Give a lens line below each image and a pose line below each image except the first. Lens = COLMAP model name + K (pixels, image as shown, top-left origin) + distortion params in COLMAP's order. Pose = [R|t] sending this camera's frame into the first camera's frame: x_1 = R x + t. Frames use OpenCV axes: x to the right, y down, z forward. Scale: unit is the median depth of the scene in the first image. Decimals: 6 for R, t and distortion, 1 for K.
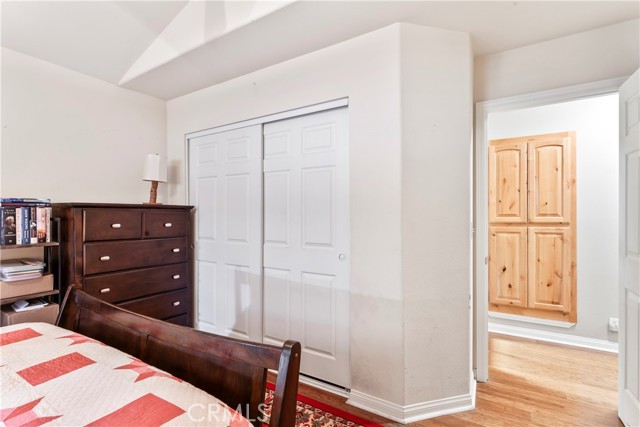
lens RADIAL K [[294.1, 0, 321.6], [0, 294.1, 215.6], [0, 0, 1]] dist [-0.001563, 0.000145]
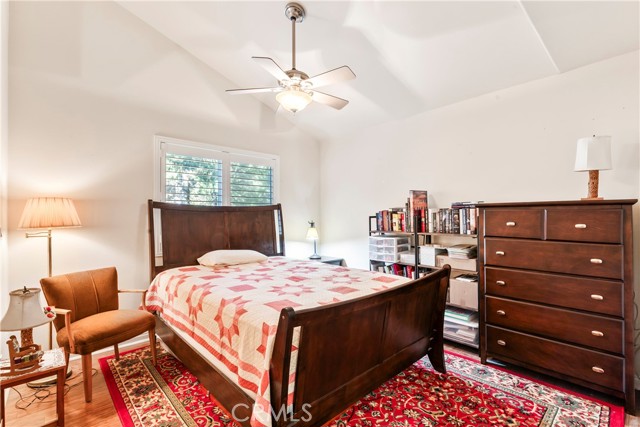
lens RADIAL K [[294.1, 0, 322.1], [0, 294.1, 214.3], [0, 0, 1]] dist [-0.001563, 0.000145]
pose [[-0.286152, 0.002519, -0.958181, 0.475907], [0.003526, 0.999993, 0.001576, -0.004146], [0.958178, -0.002928, -0.286159, 0.634292]]
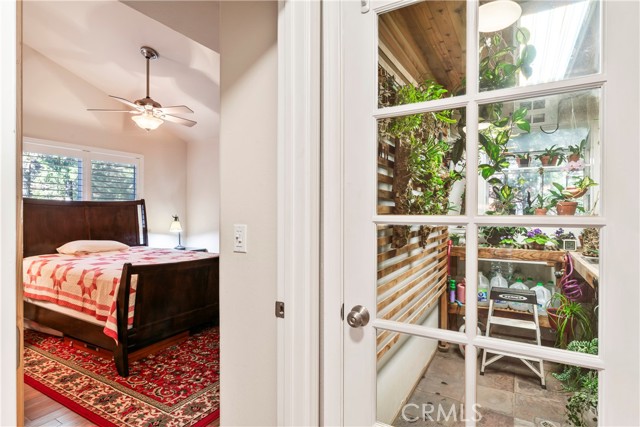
lens RADIAL K [[339.7, 0, 319.8], [0, 339.7, 212.1], [0, 0, 1]] dist [0.007092, -0.001575]
pose [[-0.003692, 0.011138, -0.999931, 1.174845], [-0.005843, 0.999921, 0.011160, -0.014389], [0.999976, 0.005884, -0.003627, 1.111316]]
